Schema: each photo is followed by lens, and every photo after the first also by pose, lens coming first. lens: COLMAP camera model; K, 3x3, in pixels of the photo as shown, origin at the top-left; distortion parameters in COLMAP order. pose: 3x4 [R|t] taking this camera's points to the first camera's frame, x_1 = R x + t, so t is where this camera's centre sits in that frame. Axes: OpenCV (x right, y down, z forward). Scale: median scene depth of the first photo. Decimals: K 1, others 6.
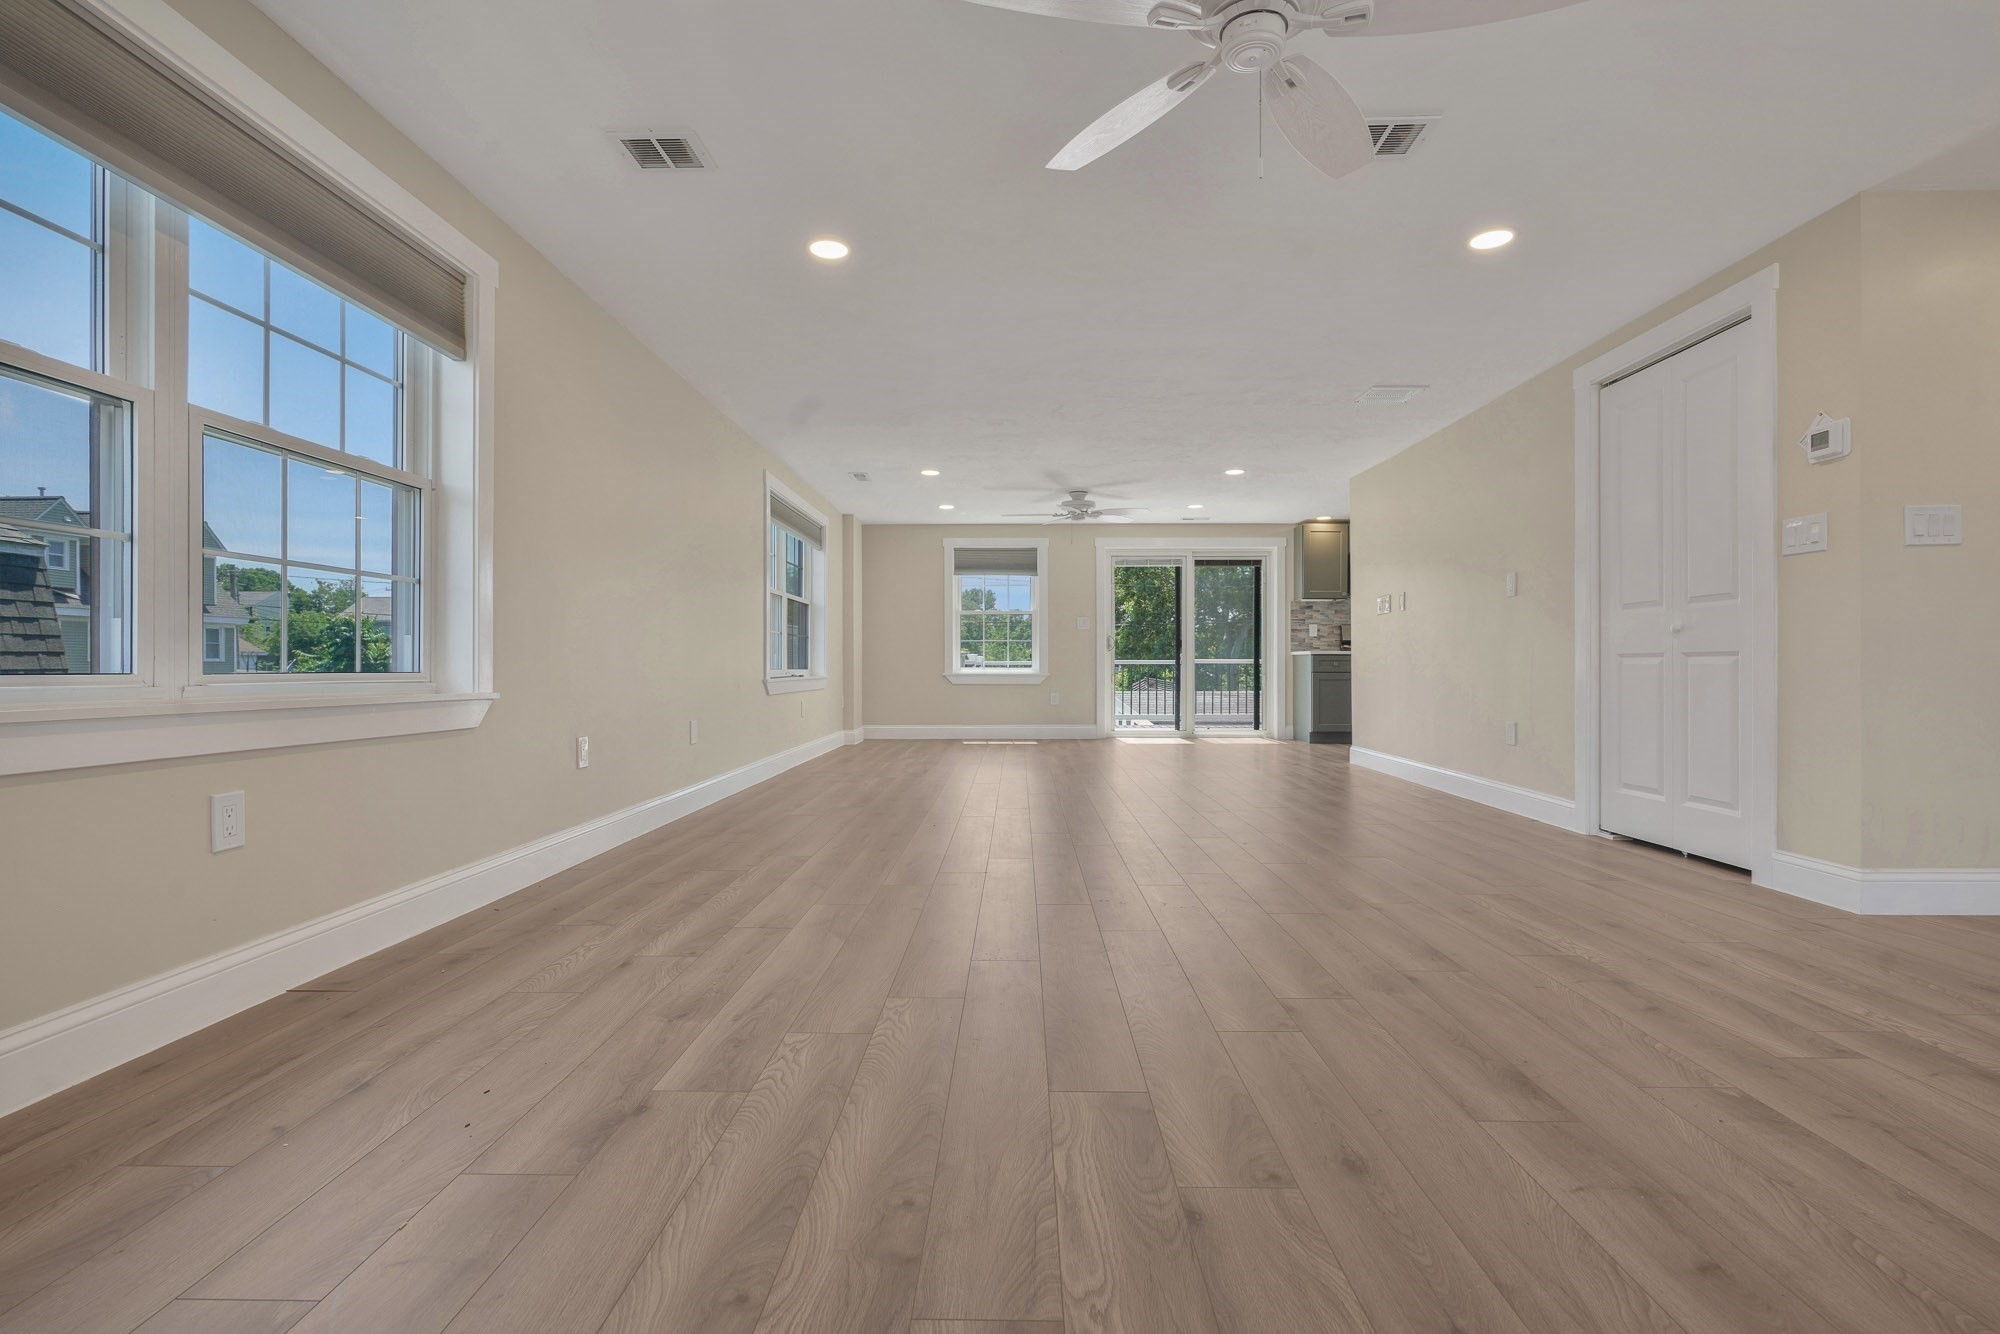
lens RADIAL K [[910.3, 0, 1009.1], [0, 910.3, 666.4], [0, 0, 1]] dist [-0.003886, 0.000966]
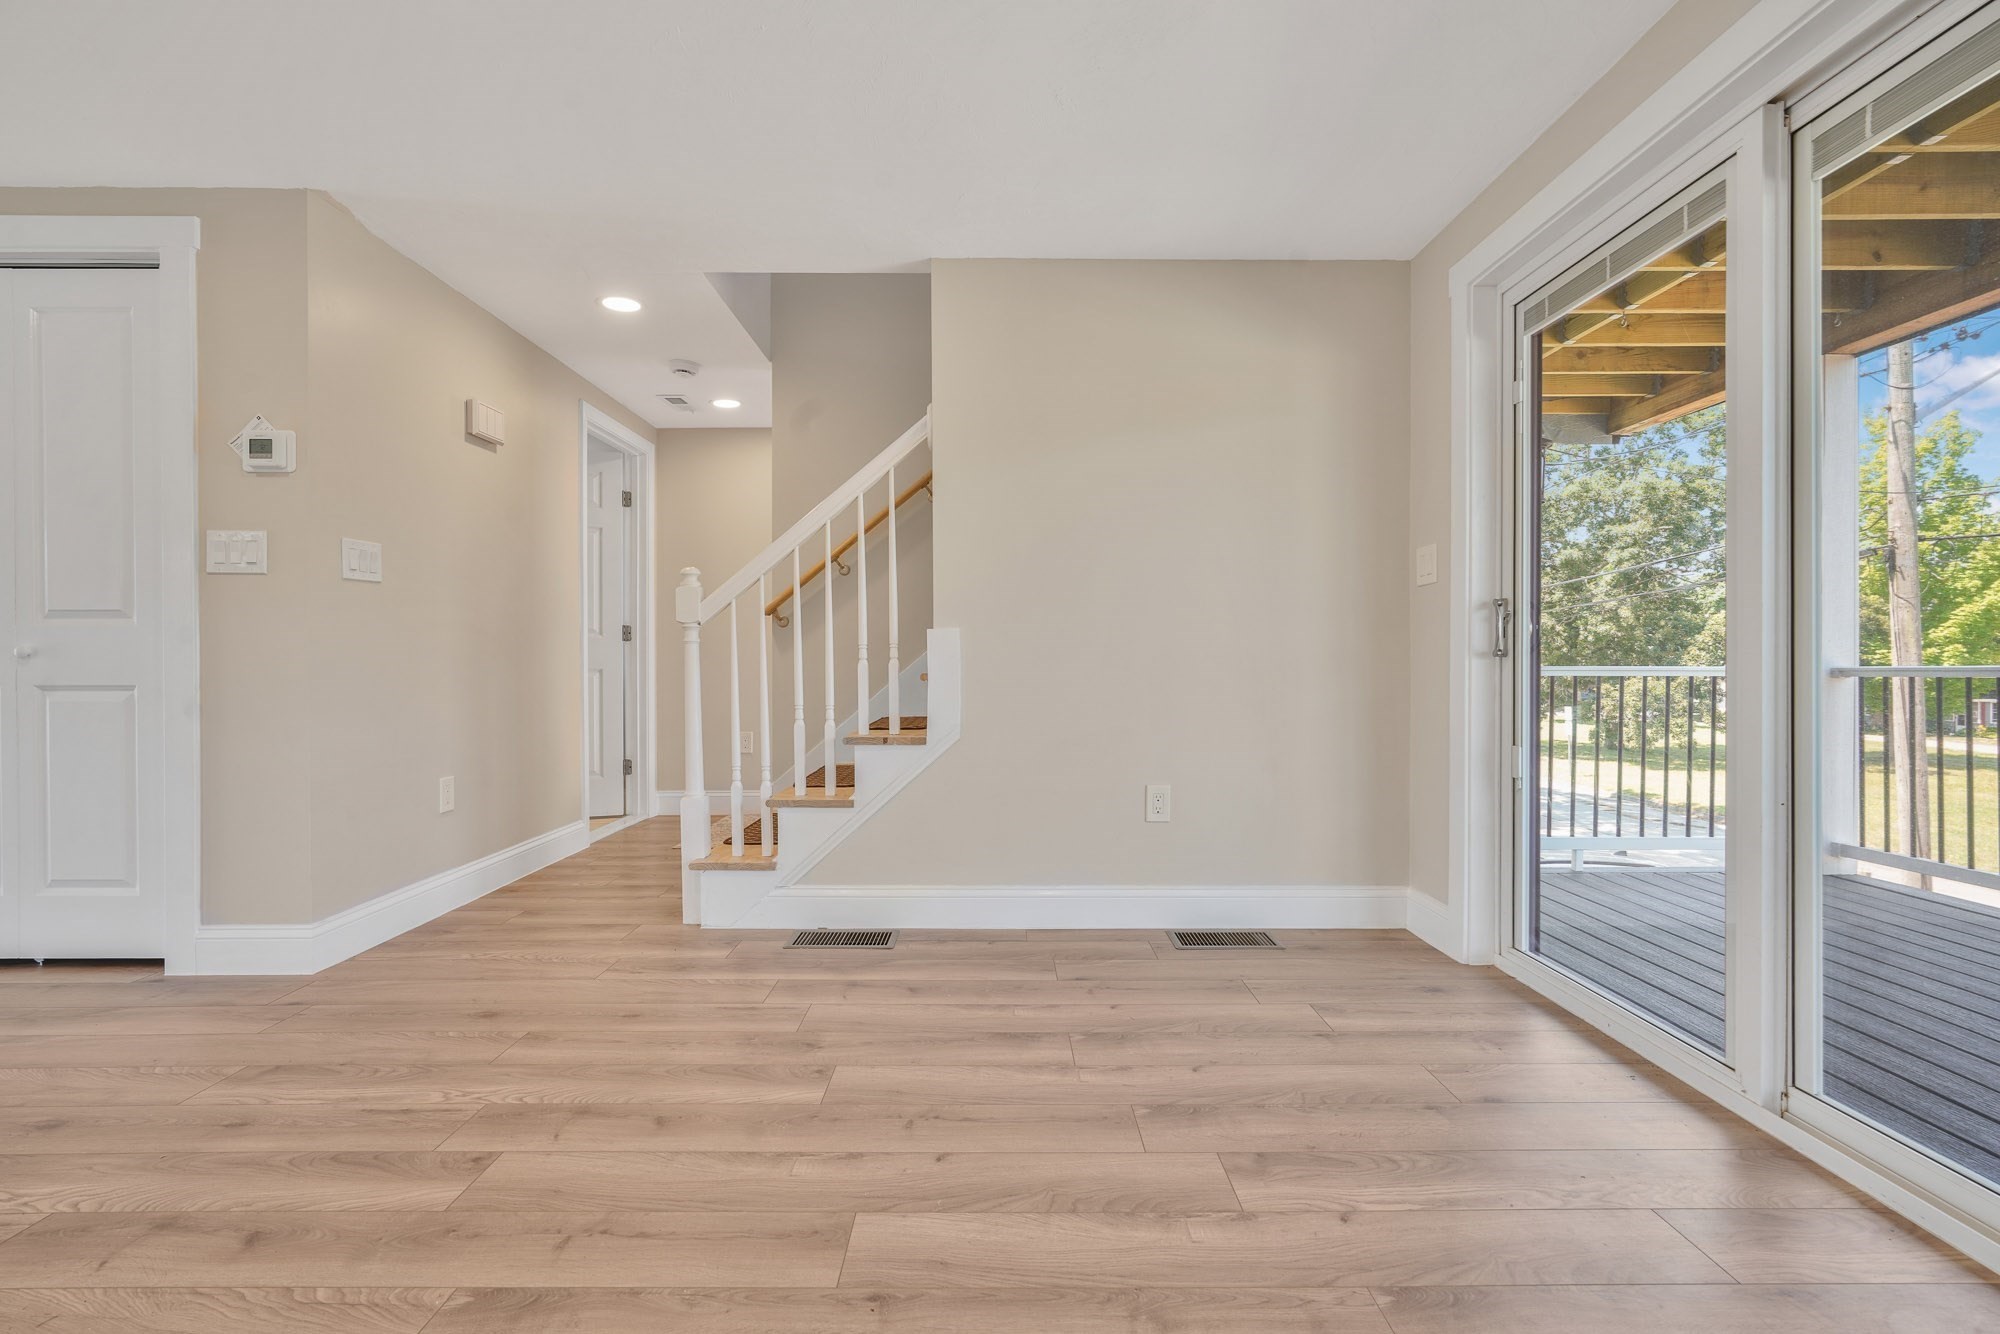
lens RADIAL K [[902.6, 0, 1001.0], [0, 902.6, 669.8], [0, 0, 1]] dist [-0.003559, 0.000702]
pose [[-0.019738, -0.010273, 0.999752, 0.009639], [-0.000170, 0.999947, 0.010271, -0.041940], [-0.999805, 0.000033, -0.019738, 0.288728]]
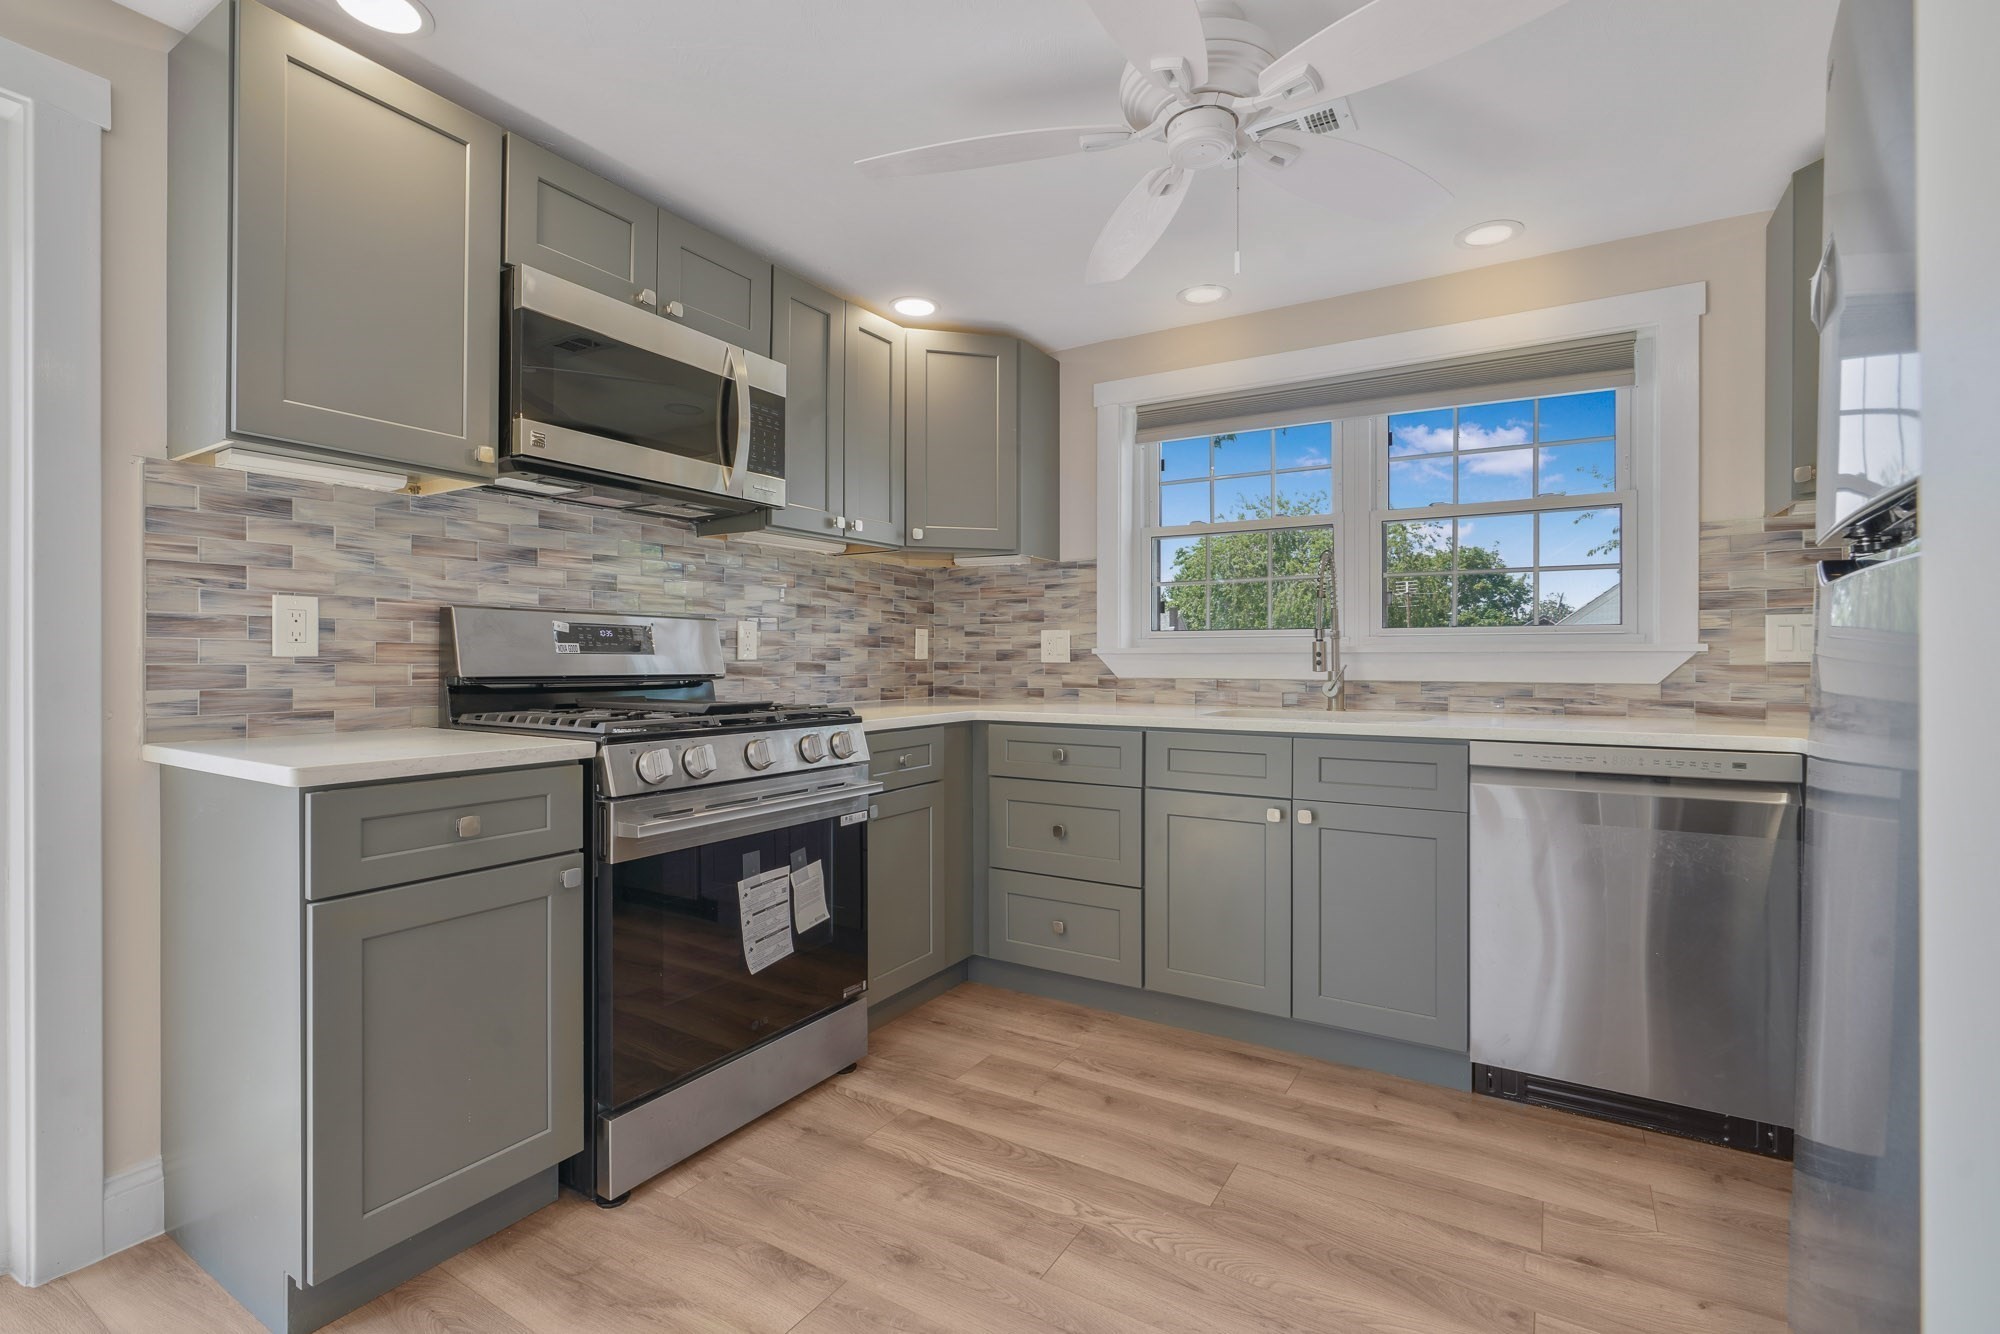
lens RADIAL K [[910.3, 0, 1009.1], [0, 910.3, 666.4], [0, 0, 1]] dist [-0.003886, 0.000966]
pose [[0.511759, -0.000188, 0.859129, 0.762103], [-0.004639, 0.999985, 0.002982, -0.100172], [-0.859117, -0.005511, 0.511750, 2.388878]]
